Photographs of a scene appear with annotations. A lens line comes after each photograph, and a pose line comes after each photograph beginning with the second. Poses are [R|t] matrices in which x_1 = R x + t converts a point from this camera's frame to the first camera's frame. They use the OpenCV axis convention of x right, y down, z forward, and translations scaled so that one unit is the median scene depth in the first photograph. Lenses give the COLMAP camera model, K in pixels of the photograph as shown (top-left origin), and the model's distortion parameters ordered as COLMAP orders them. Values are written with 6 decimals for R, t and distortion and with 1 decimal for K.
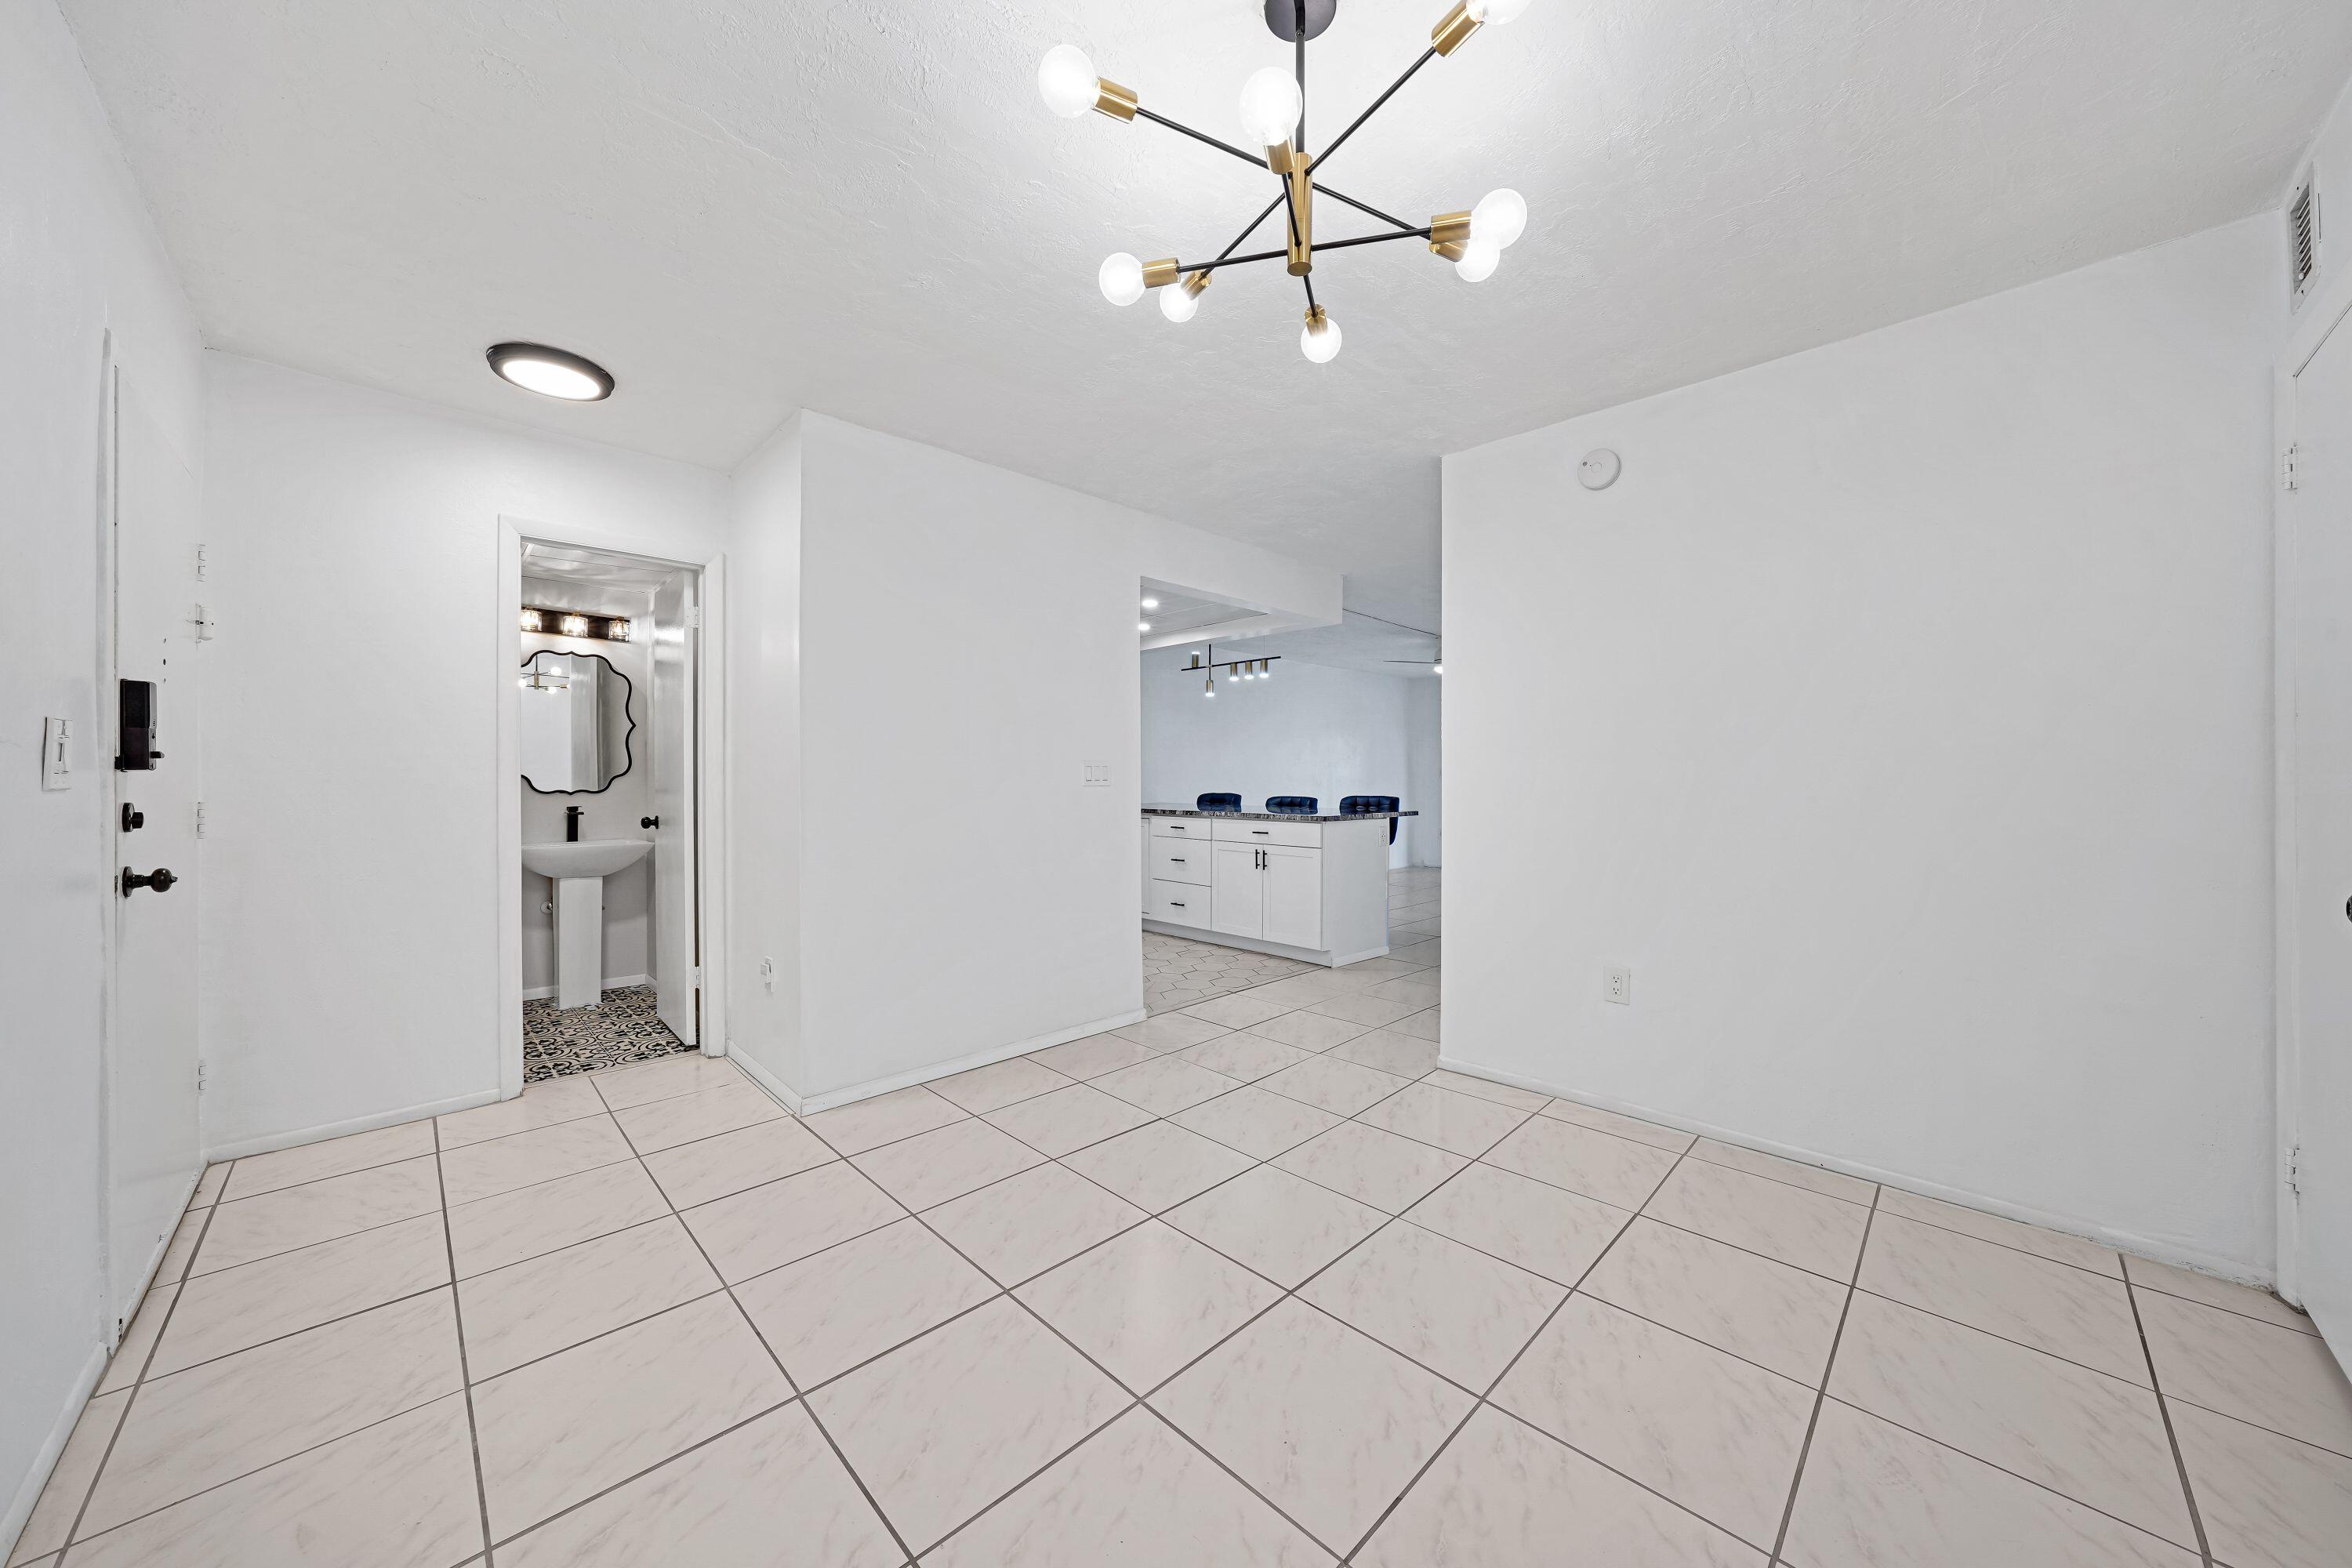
lens RADIAL K [[819.9, 0, 1171.6], [0, 819.9, 777.4], [0, 0, 1]] dist [-0.002018, -0.000081]
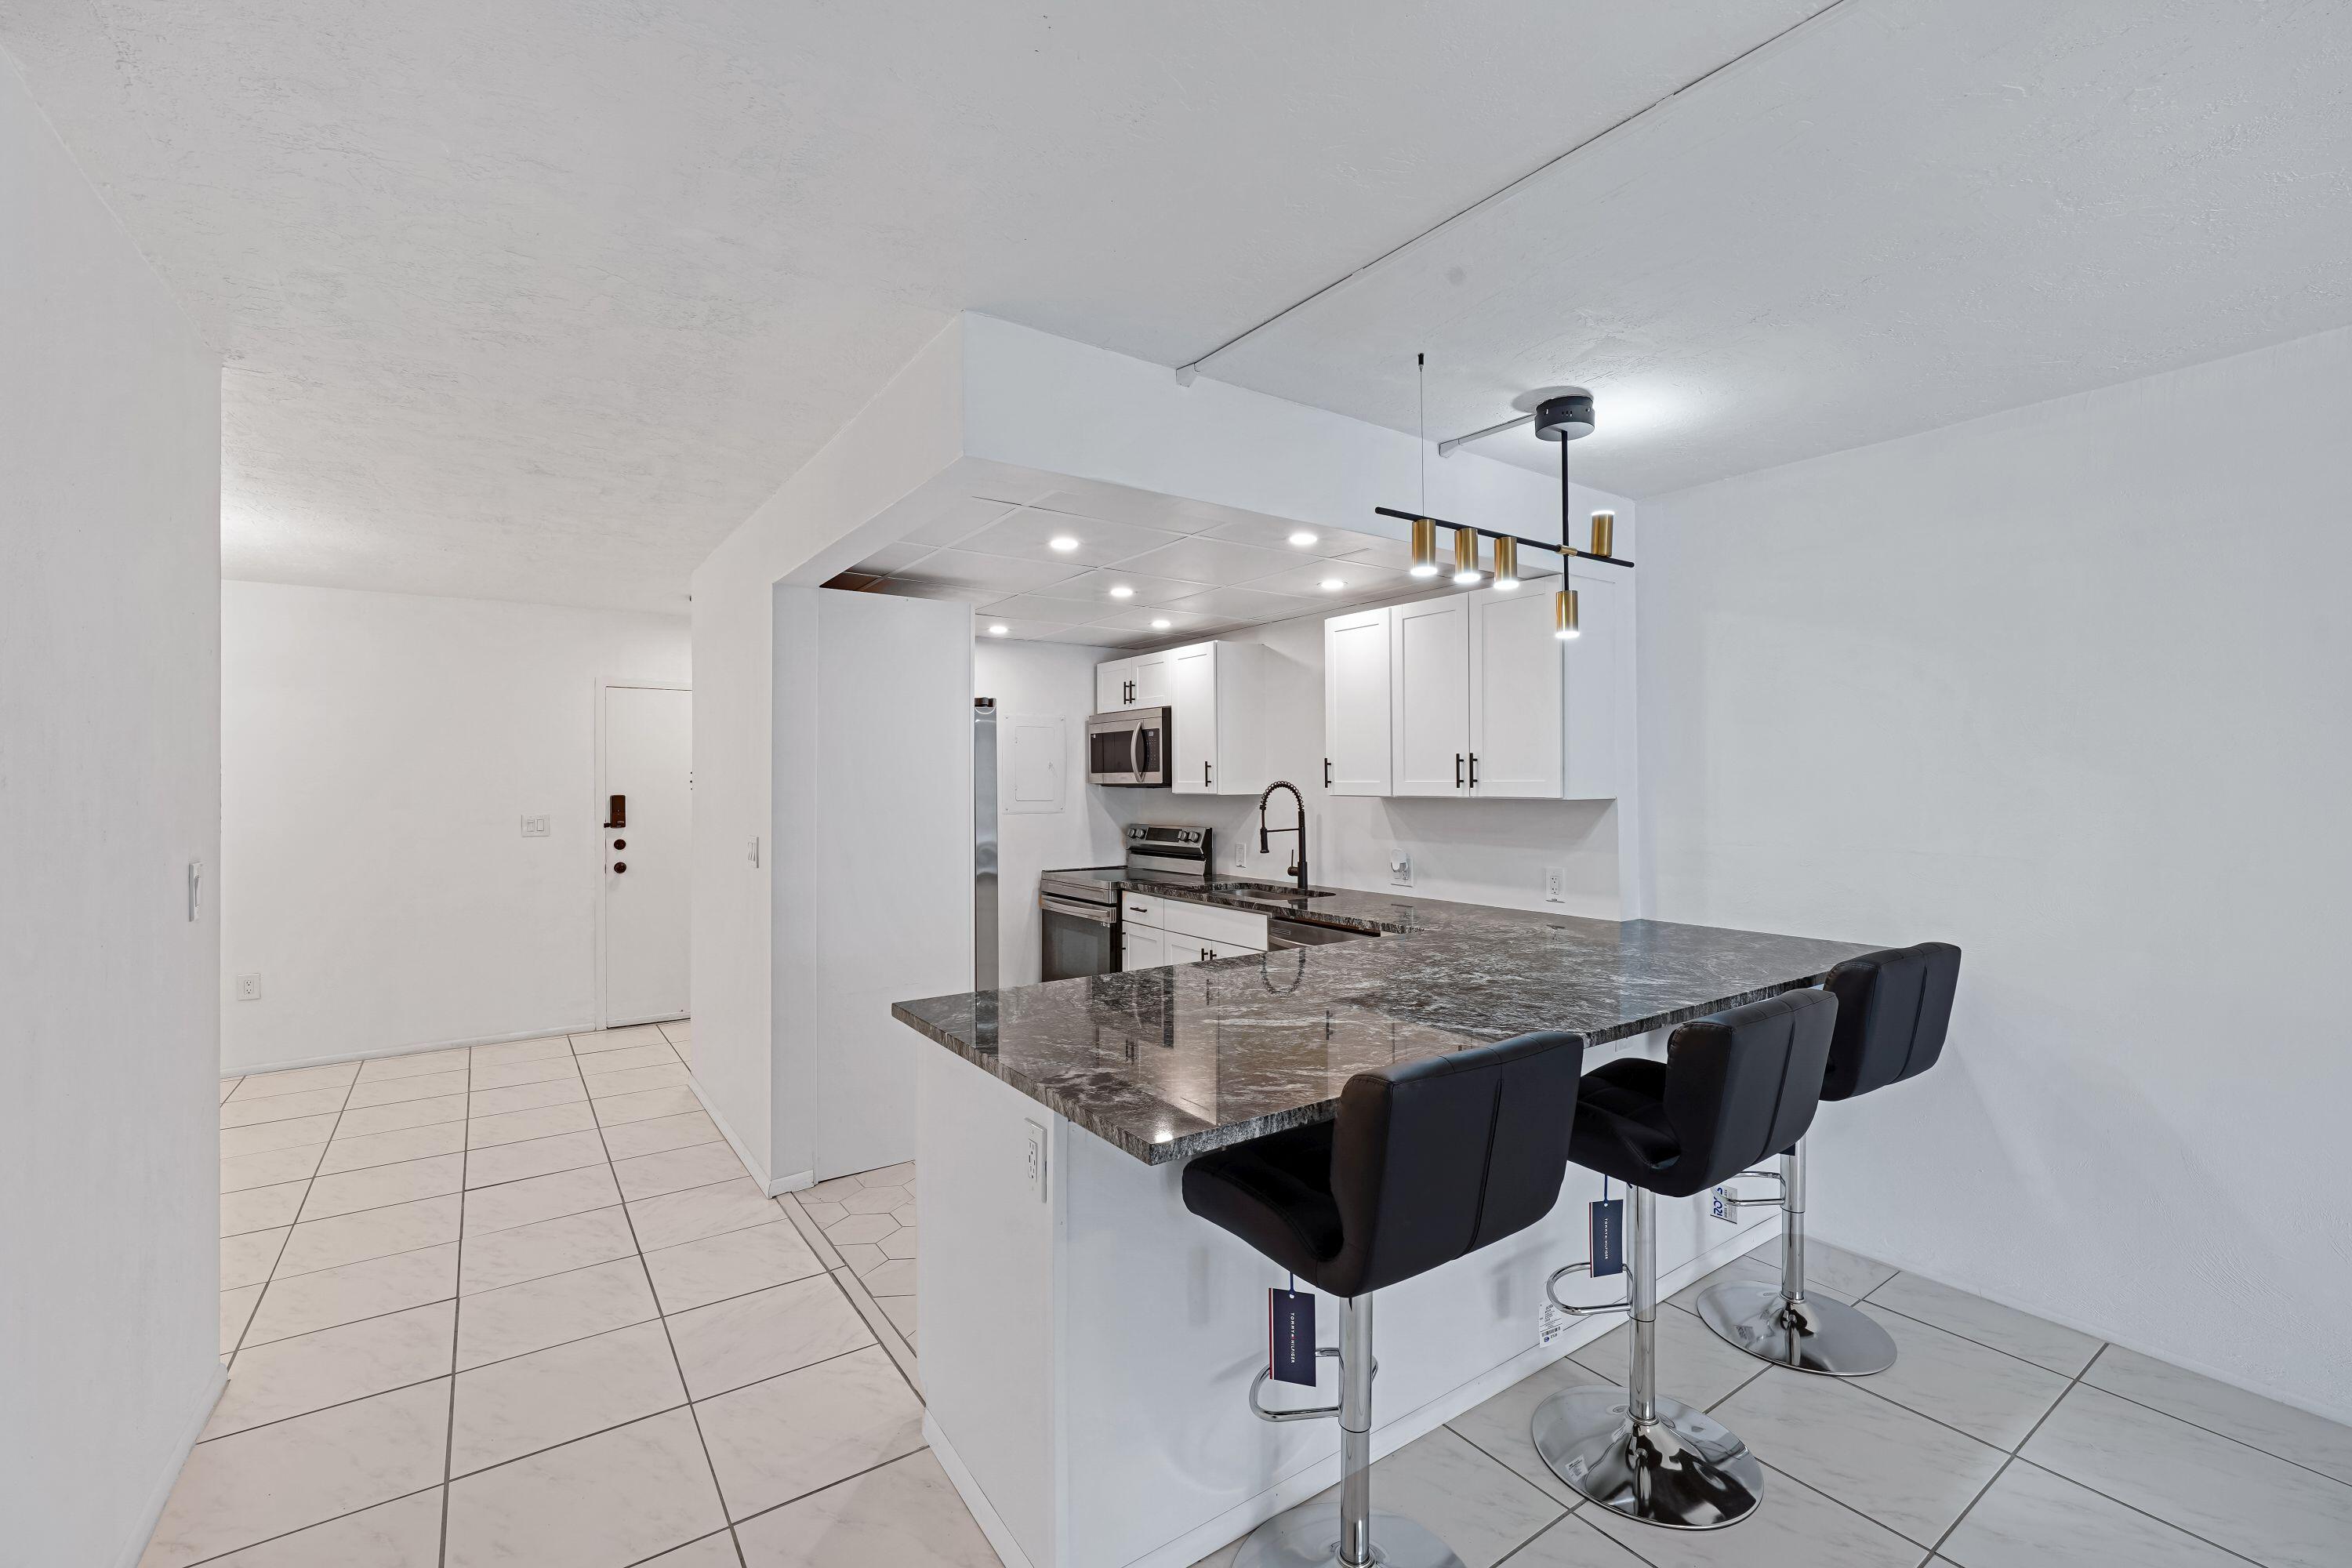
lens RADIAL K [[992.2, 0, 1181.2], [0, 992.2, 779.2], [0, 0, 1]] dist [-0.009475, 0.000001]
pose [[-0.149689, 0.002775, -0.988729, 0.581375], [0.007316, 0.999972, 0.001699, -0.054460], [0.988706, -0.006979, -0.149705, 1.122596]]
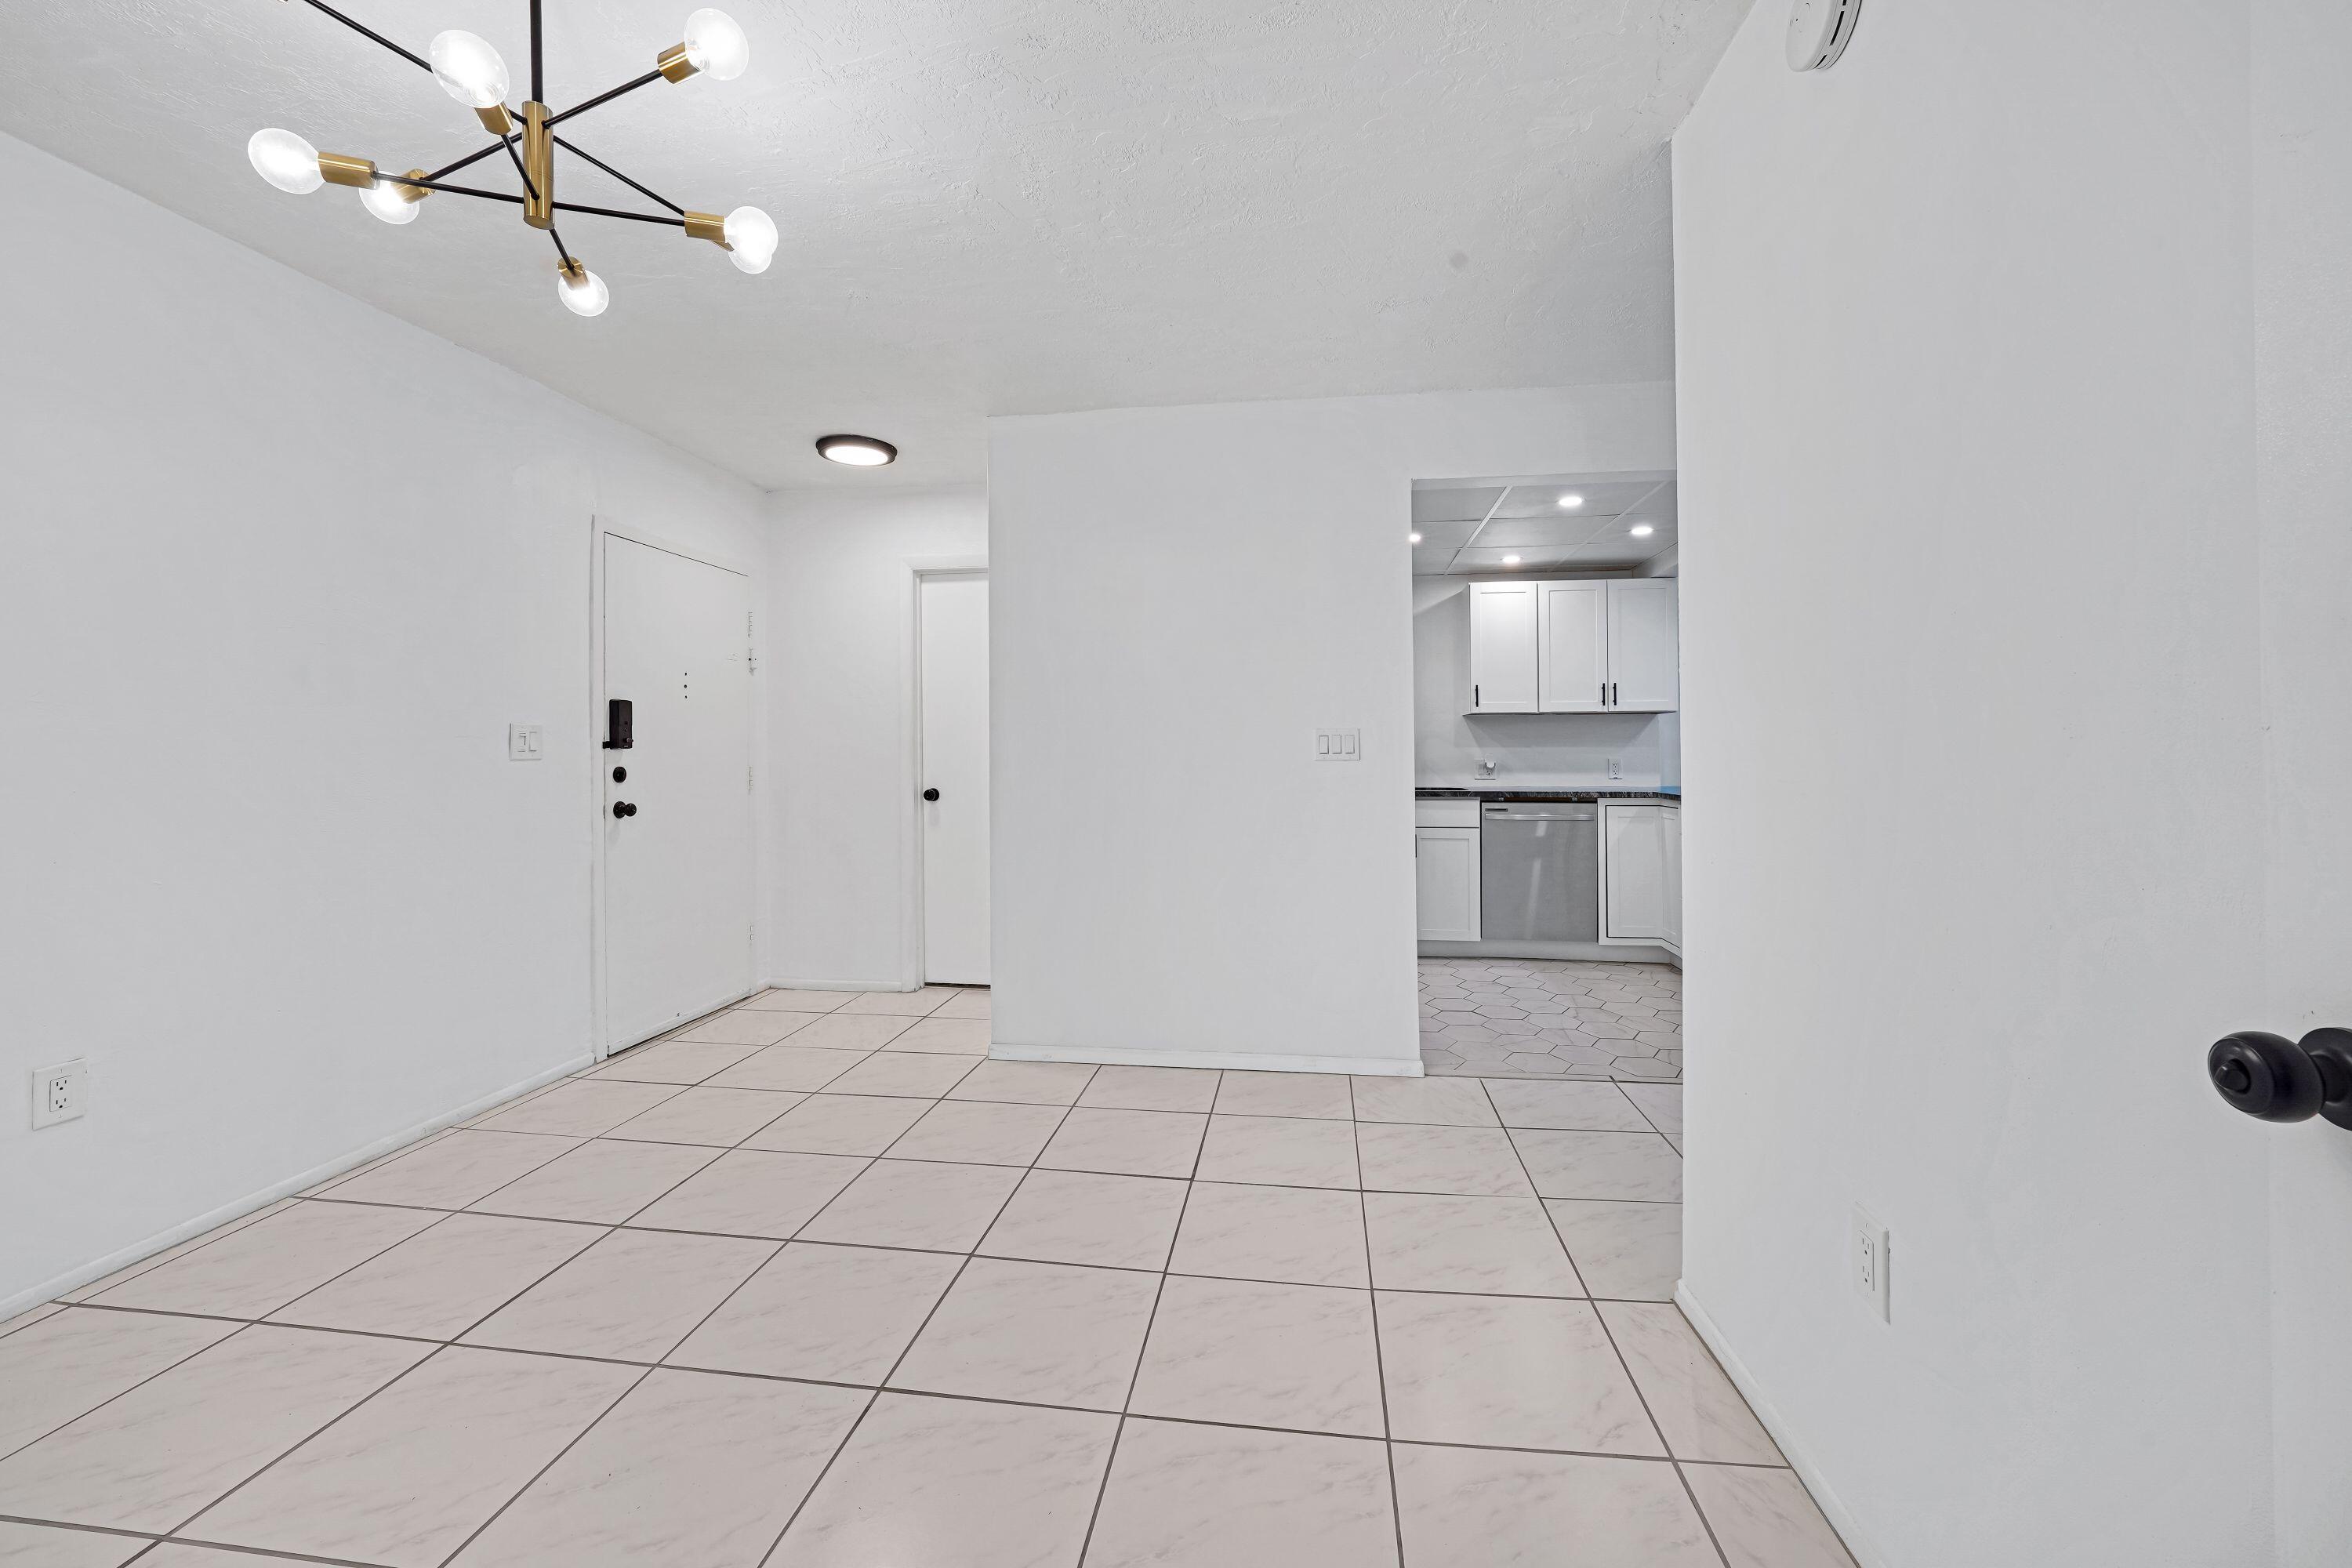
lens RADIAL K [[933.1, 0, 1179.0], [0, 933.1, 741.9], [0, 0, 1]] dist [-0.007369, 0.000003]
pose [[0.616237, -0.009129, -0.787508, 0.376225], [0.004619, 0.999958, -0.007978, -0.000515], [0.787547, 0.001279, 0.616253, 0.233269]]
